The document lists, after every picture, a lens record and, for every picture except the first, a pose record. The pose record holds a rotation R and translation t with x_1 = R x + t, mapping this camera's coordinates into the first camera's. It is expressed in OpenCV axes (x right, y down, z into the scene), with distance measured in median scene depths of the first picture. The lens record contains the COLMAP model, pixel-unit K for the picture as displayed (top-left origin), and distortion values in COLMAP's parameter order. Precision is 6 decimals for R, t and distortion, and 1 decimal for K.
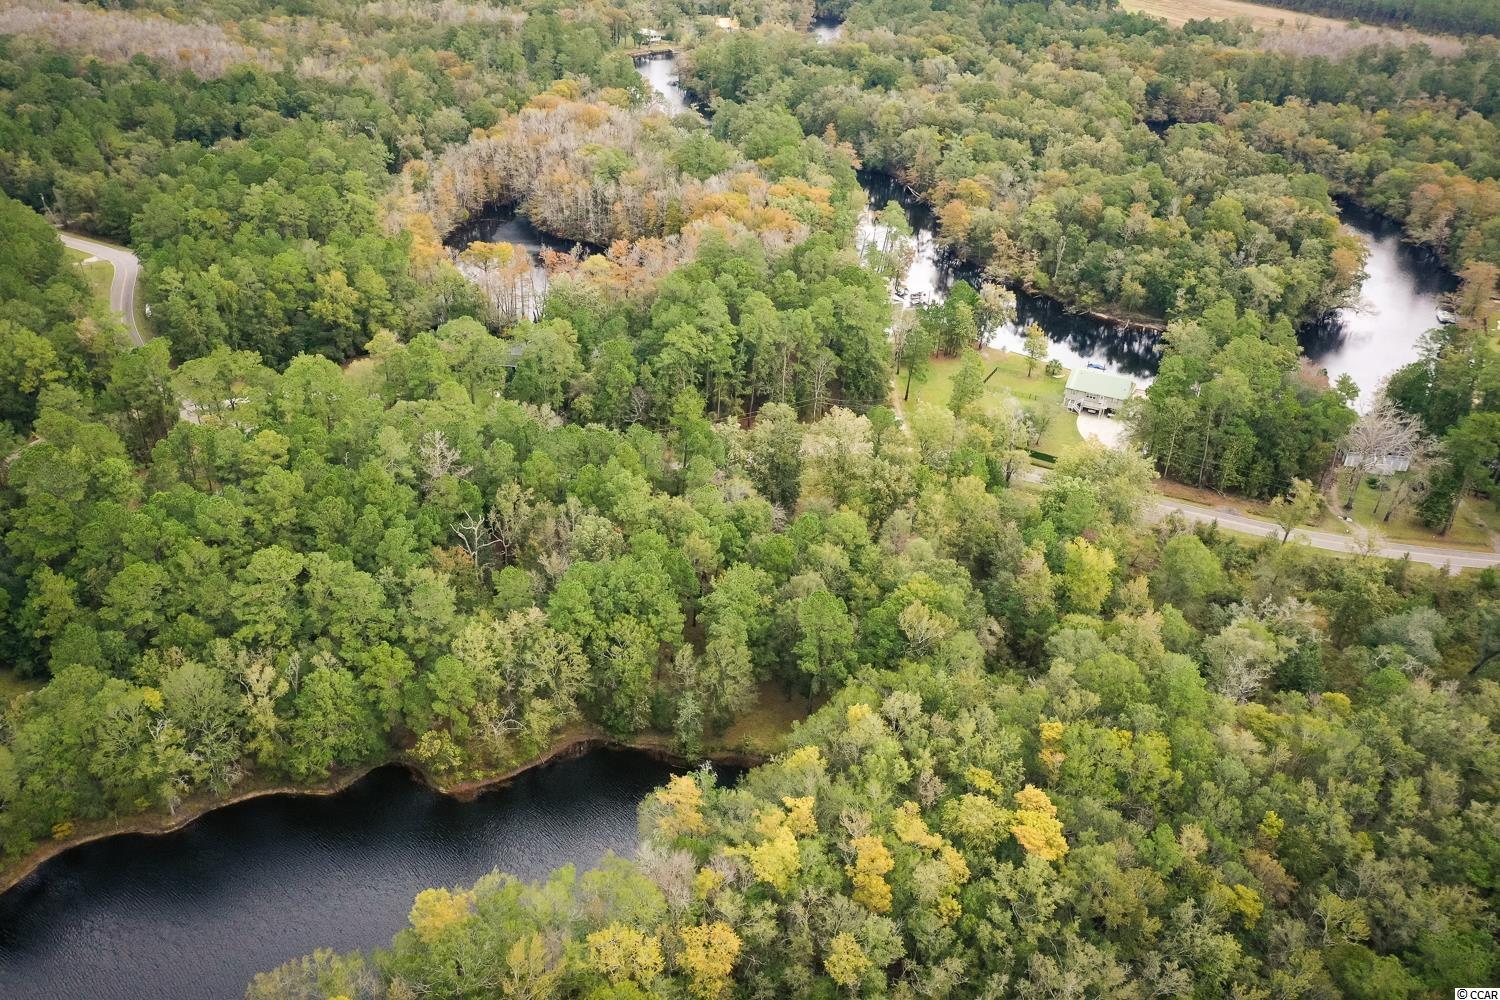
lens RADIAL K [[1179.8, 0, 748.9], [0, 1179.8, 496.0], [0, 0, 1]] dist [-0.015106, 0.010464]
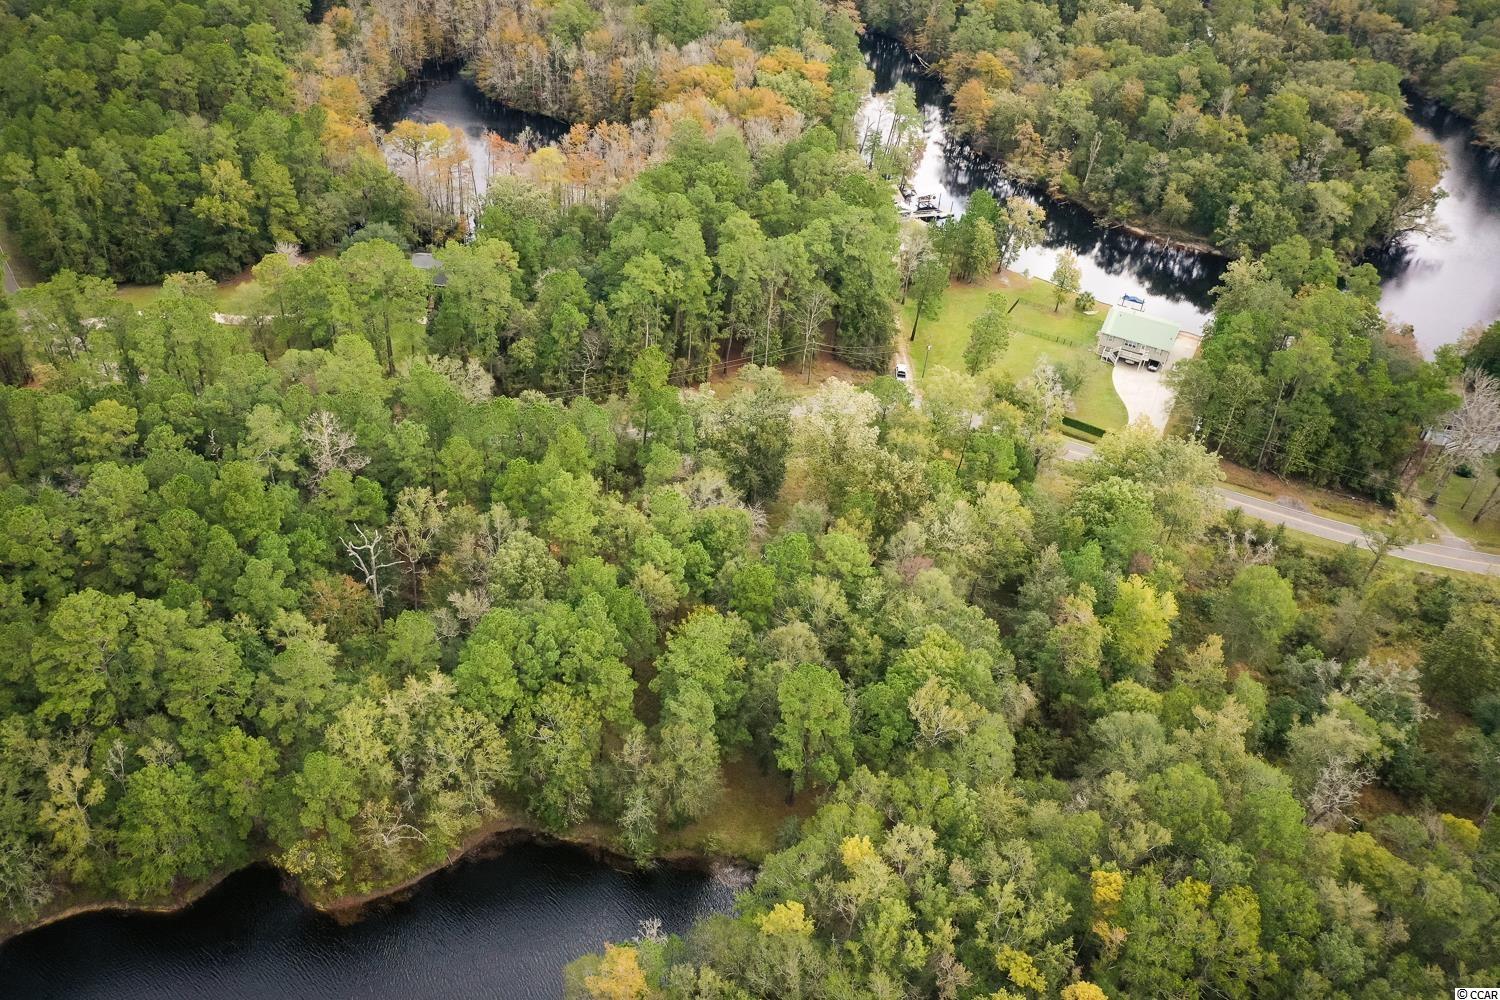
lens RADIAL K [[1179.8, 0, 751.7], [0, 1179.8, 505.1], [0, 0, 1]] dist [-0.015106, 0.010464]
pose [[0.999262, 0.027879, 0.026438, -0.000986], [-0.031226, 0.990207, 0.136071, -0.087703], [-0.022385, -0.136796, 0.990346, 0.173362]]
